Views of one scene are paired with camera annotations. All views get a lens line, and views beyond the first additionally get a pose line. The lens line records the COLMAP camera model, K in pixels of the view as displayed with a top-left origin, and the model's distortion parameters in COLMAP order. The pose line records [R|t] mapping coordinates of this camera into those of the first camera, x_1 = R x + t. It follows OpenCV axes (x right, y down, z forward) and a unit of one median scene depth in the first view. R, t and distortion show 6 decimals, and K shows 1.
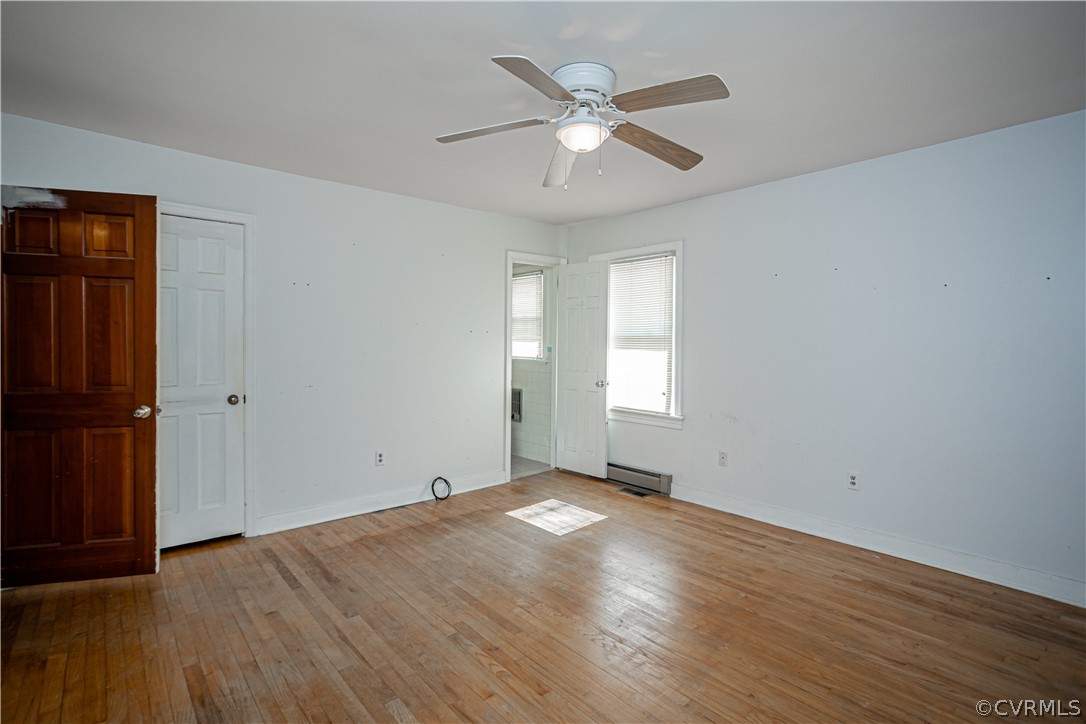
lens RADIAL K [[521.2, 0, 541.1], [0, 521.2, 360.1], [0, 0, 1]] dist [-0.043102, 0.024008]
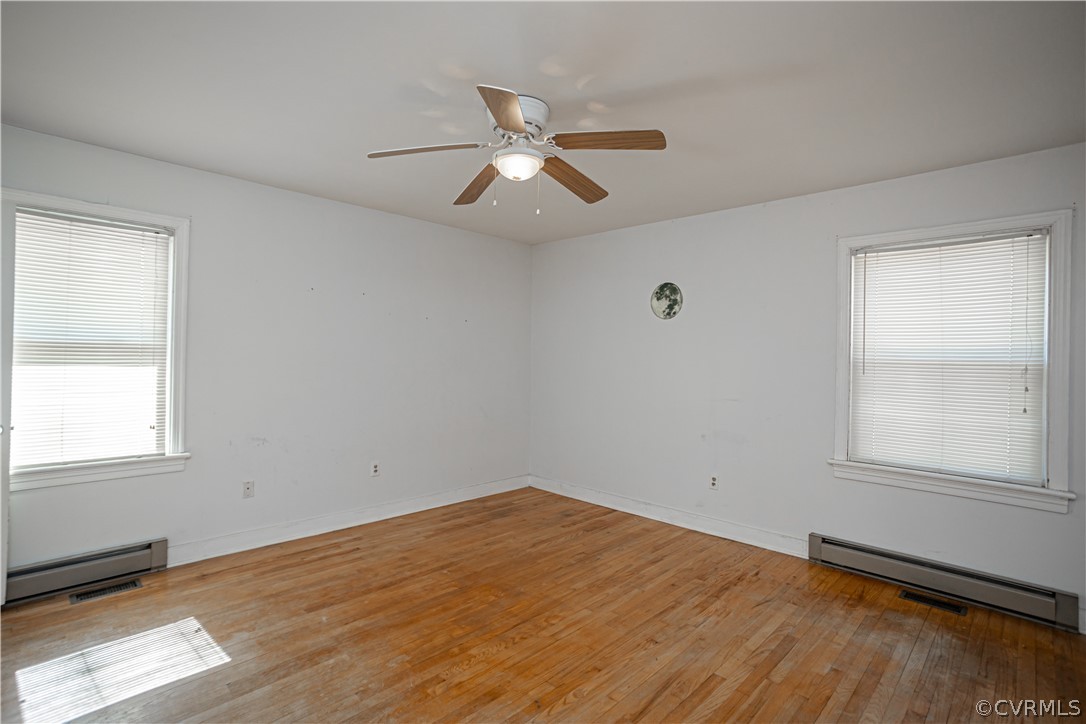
lens RADIAL K [[521.2, 0, 542.9], [0, 521.2, 361.1], [0, 0, 1]] dist [-0.043102, 0.024008]
pose [[-0.076441, -0.020237, 0.996869, -0.544325], [0.013679, 0.999679, 0.021343, -0.035364], [-0.996980, 0.015267, -0.076139, 0.579718]]
